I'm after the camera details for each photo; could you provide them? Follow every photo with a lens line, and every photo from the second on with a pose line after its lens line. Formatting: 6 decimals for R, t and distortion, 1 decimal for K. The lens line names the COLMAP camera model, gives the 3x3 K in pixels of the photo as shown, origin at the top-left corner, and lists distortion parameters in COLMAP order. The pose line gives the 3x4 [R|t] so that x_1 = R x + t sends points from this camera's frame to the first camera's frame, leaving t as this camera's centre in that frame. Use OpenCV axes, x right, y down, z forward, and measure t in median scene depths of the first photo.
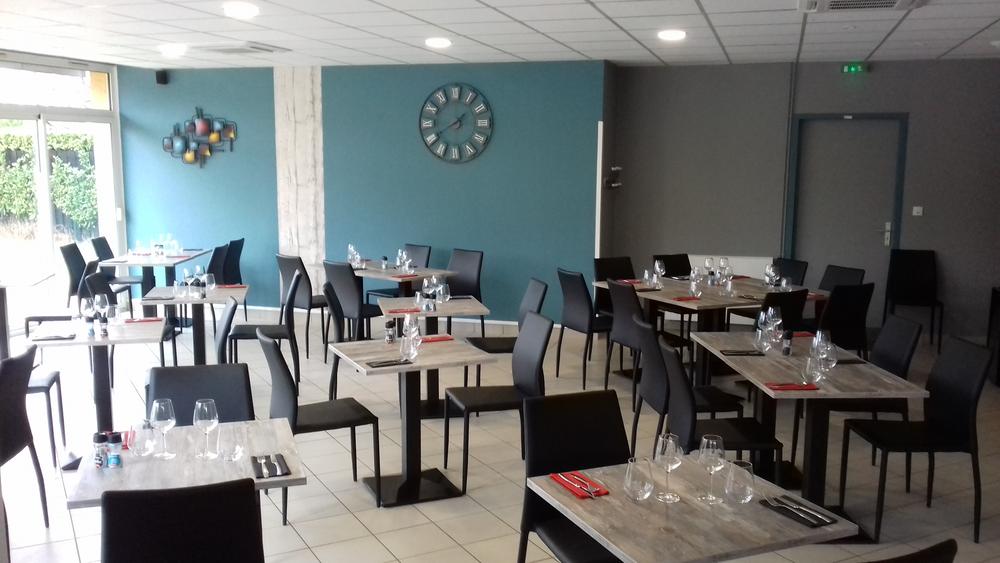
lens RADIAL K [[898.4, 0, 503.9], [0, 898.4, 283.0], [0, 0, 1]] dist [0.098141, -0.194013]
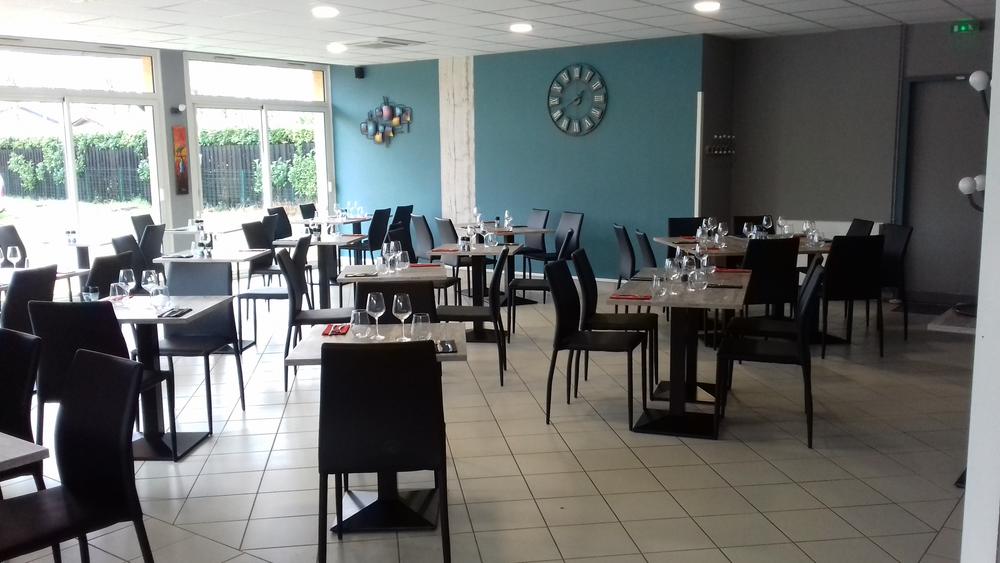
lens RADIAL K [[898.4, 0, 503.9], [0, 898.4, 283.0], [0, 0, 1]] dist [0.098141, -0.194013]
pose [[0.940159, 0.031826, -0.339247, 0.238419], [-0.029704, 0.999493, 0.011447, 0.036893], [0.339440, -0.000685, 0.940628, -0.073050]]
